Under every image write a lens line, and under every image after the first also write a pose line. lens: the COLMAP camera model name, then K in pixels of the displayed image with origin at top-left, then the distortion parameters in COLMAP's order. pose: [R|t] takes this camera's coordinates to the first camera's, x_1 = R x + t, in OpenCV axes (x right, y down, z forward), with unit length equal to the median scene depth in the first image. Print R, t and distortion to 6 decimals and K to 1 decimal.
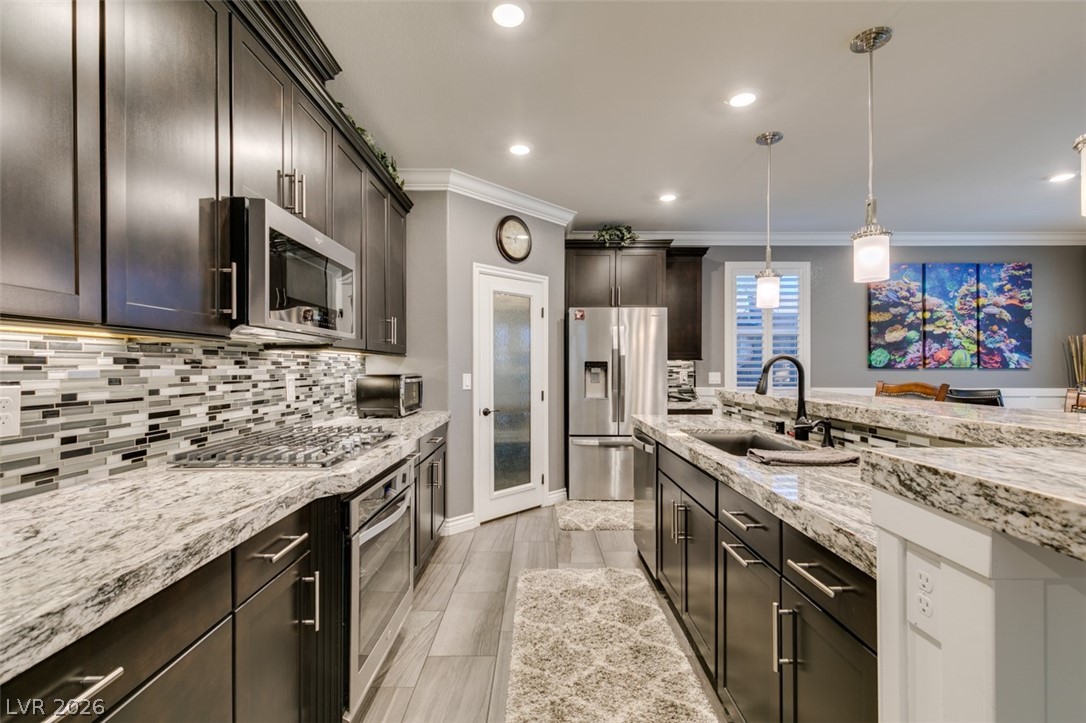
lens RADIAL K [[485.4, 0, 541.0], [0, 485.4, 365.1], [0, 0, 1]] dist [0.006245, -0.002211]
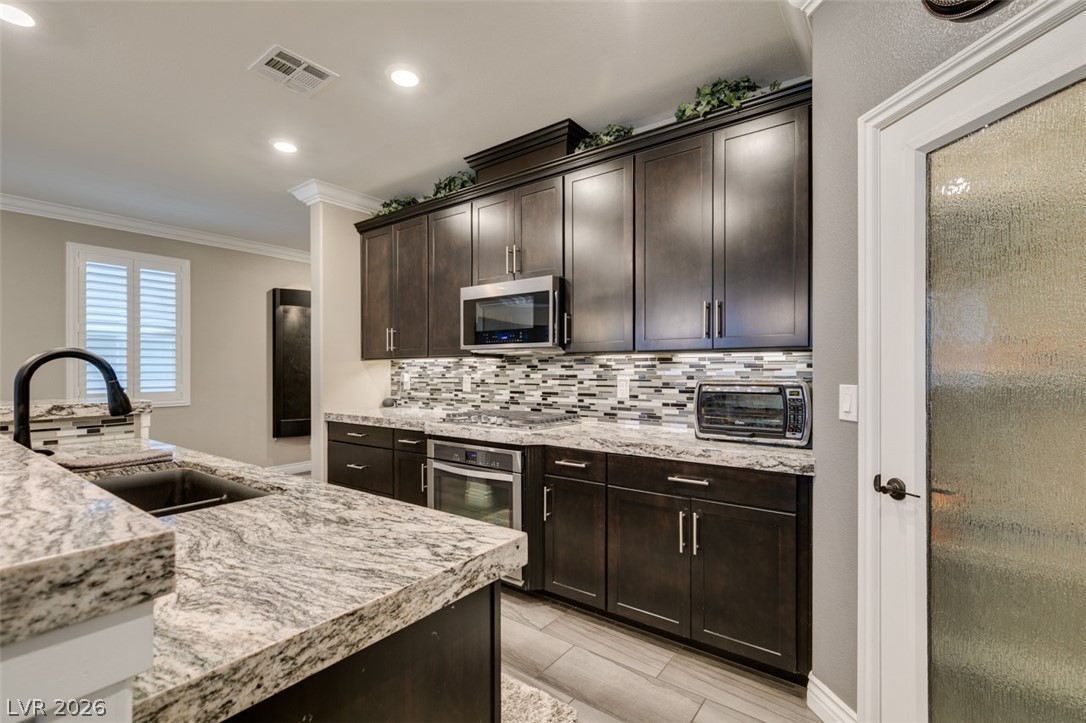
lens RADIAL K [[485.4, 0, 547.1], [0, 485.4, 367.6], [0, 0, 1]] dist [0.006245, -0.002211]
pose [[-0.597027, -0.002763, -0.802217, 0.516546], [0.004167, 0.999970, -0.006545, 0.006354], [0.802210, -0.007250, -0.596997, 1.499060]]
